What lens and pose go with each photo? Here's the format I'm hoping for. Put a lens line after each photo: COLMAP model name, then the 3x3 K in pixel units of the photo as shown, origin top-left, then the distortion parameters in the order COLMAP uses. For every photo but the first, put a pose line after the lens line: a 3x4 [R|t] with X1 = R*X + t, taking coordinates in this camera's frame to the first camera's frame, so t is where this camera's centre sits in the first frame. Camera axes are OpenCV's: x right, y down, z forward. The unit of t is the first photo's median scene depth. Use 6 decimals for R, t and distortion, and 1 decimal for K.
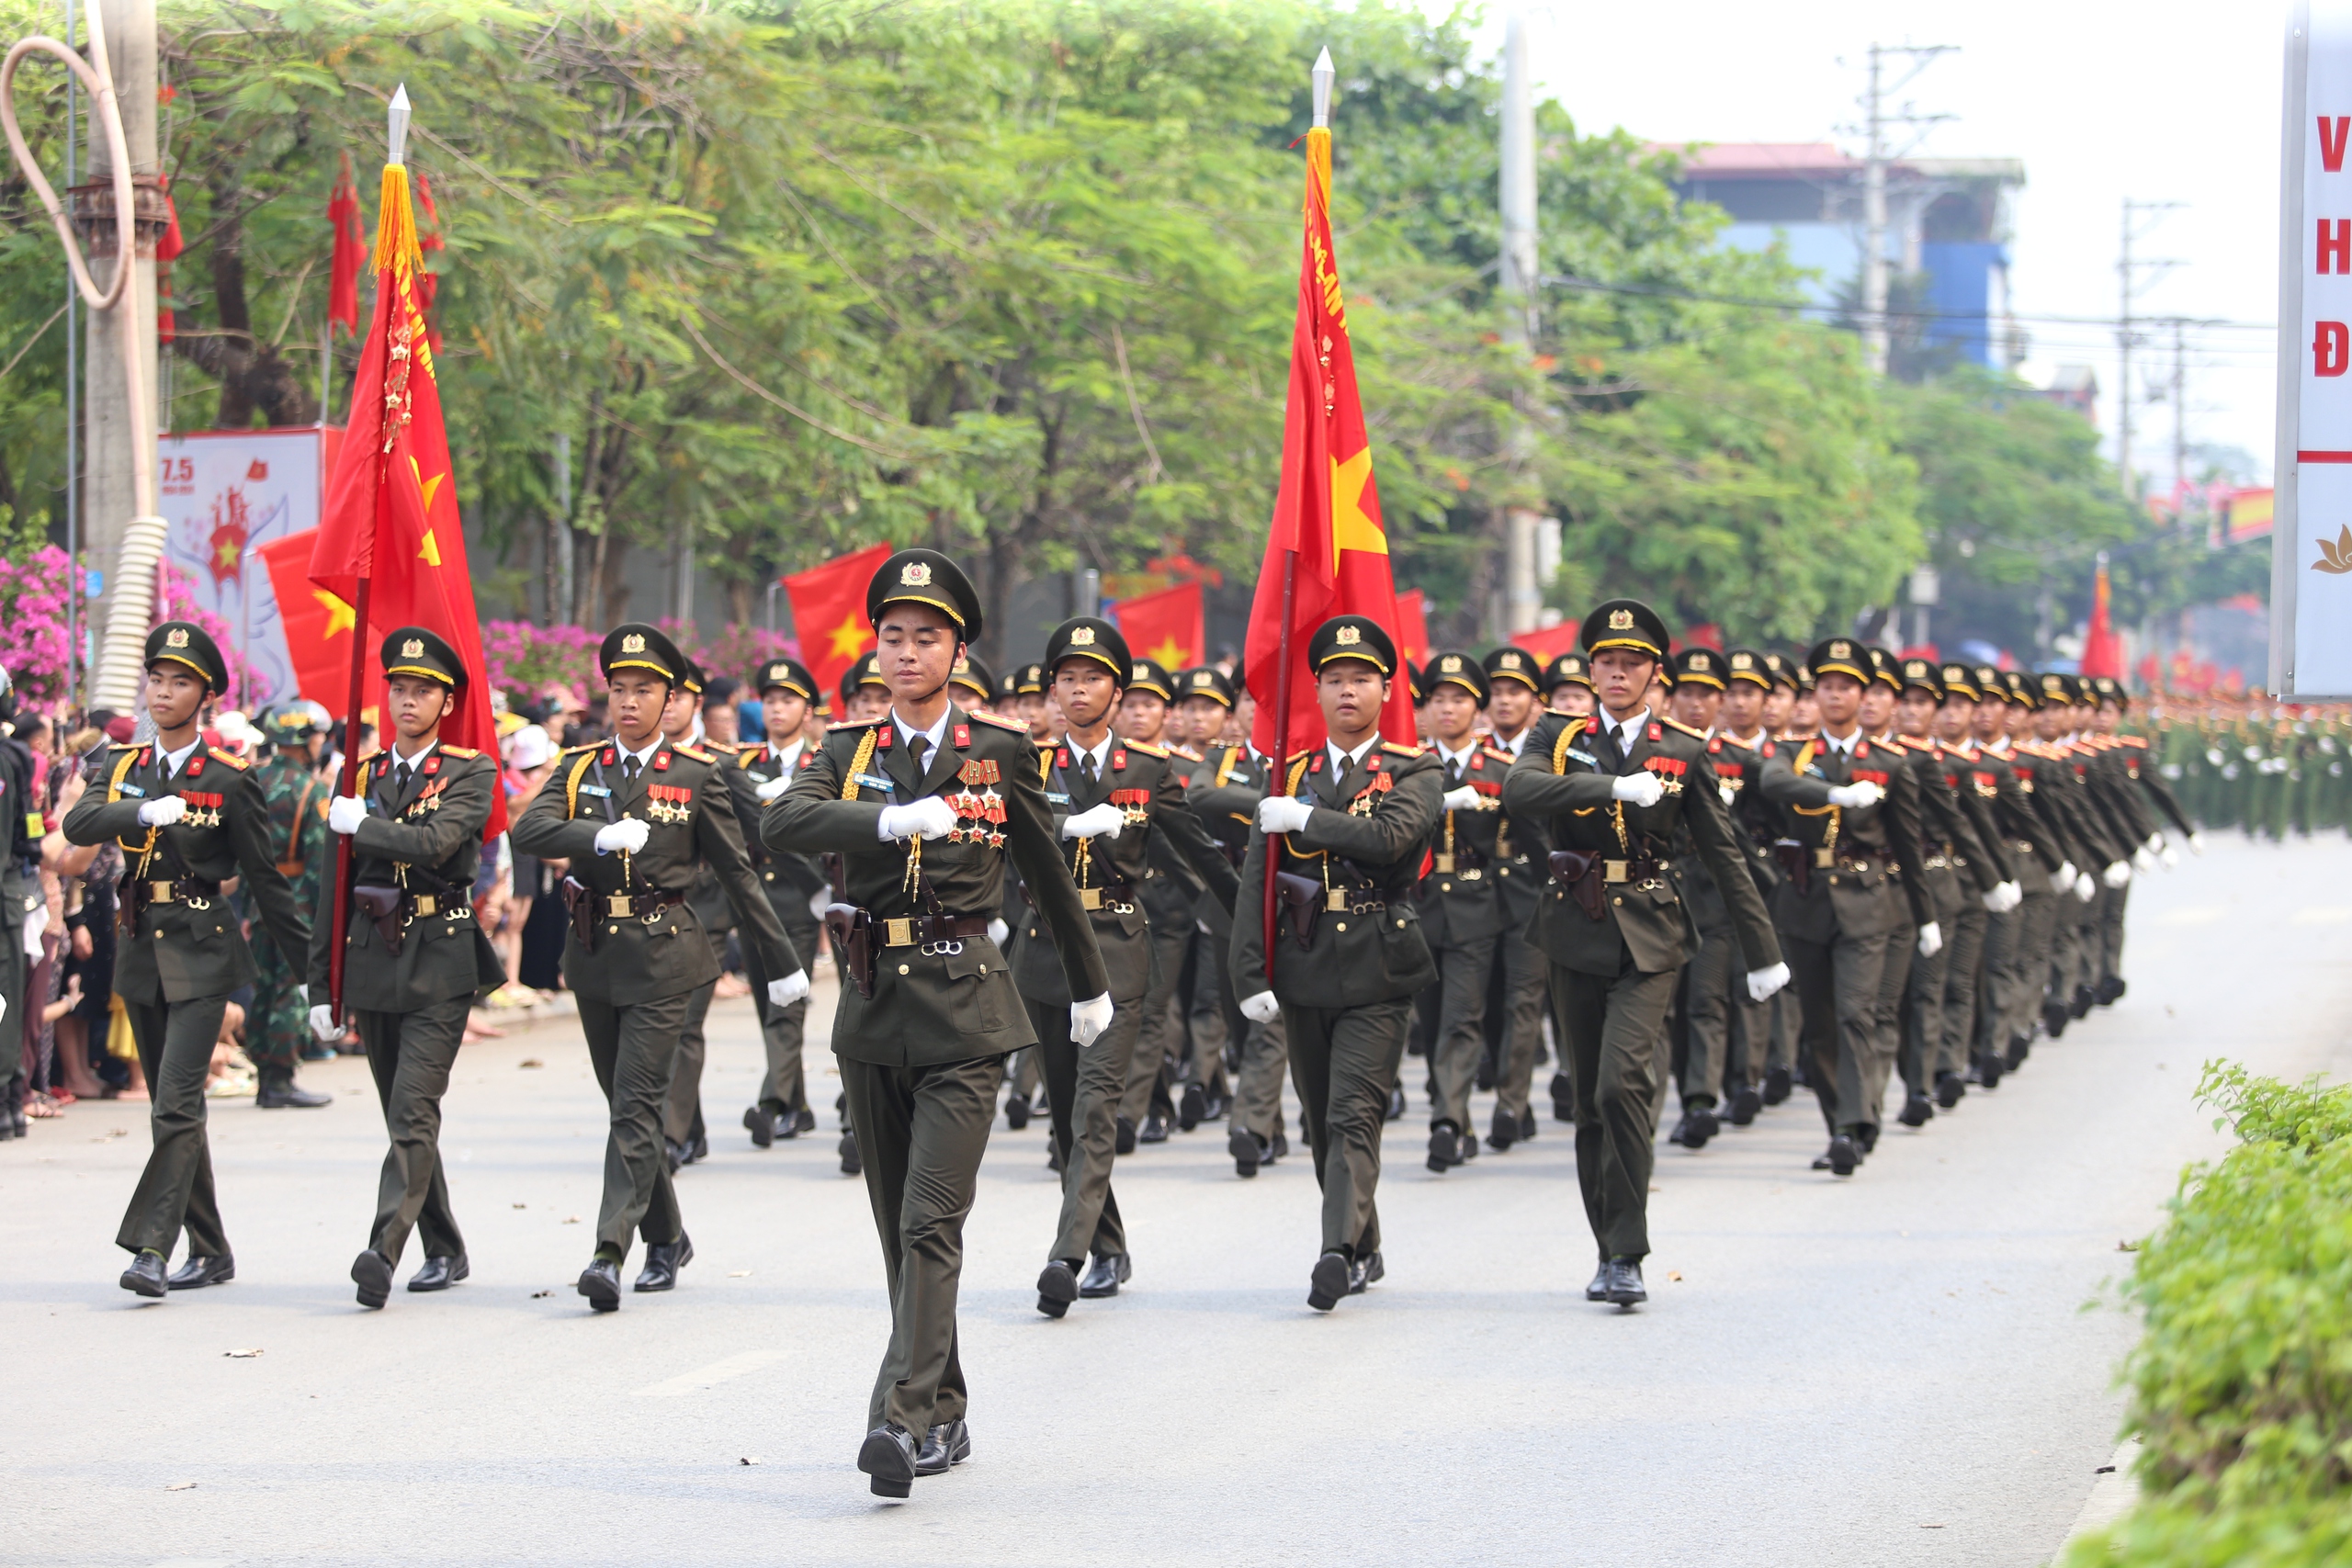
lens RADIAL K [[6363.3, 0, 1168.4], [0, 6363.3, 792.9], [0, 0, 1]] dist [-0.083378, 0.000000]
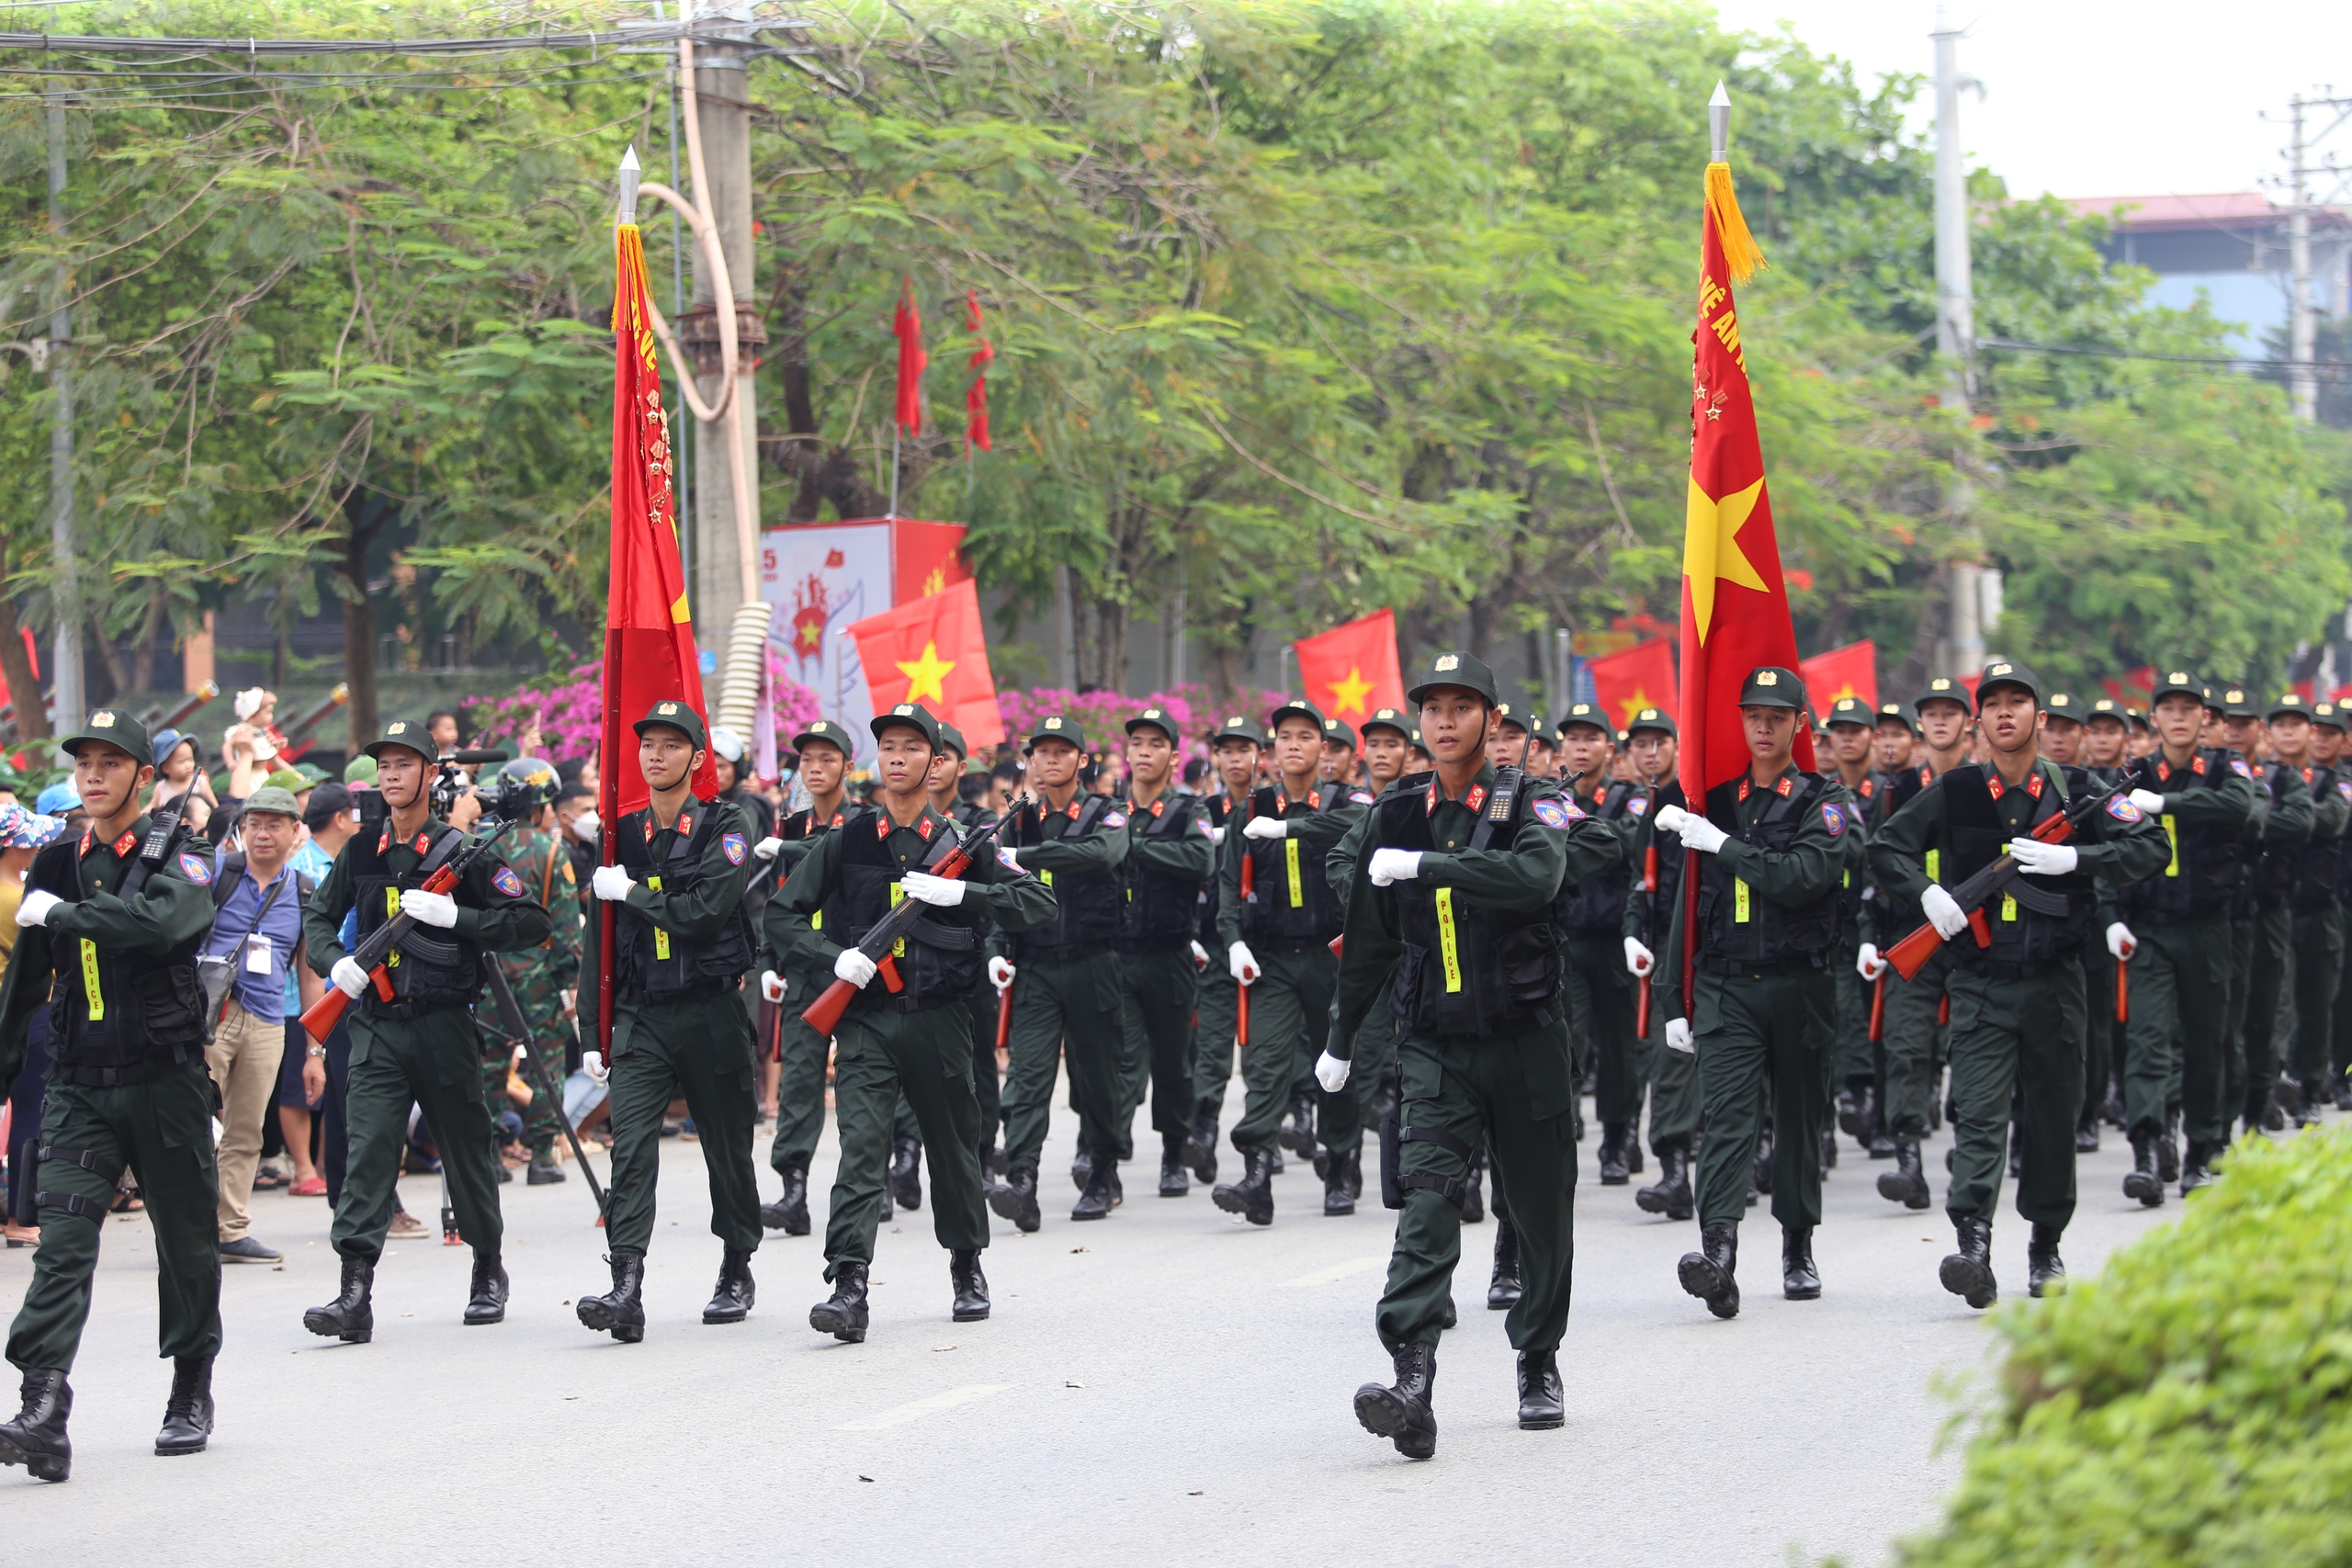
lens RADIAL K [[6695.9, 0, 1181.5], [0, 6695.9, 775.5], [0, 0, 1]] dist [-0.102773, 0.000000]
pose [[0.997784, -0.025349, -0.061523, -0.006713], [0.024457, 0.999585, -0.015211, 0.004630], [0.061883, 0.013672, 0.997990, -0.115204]]
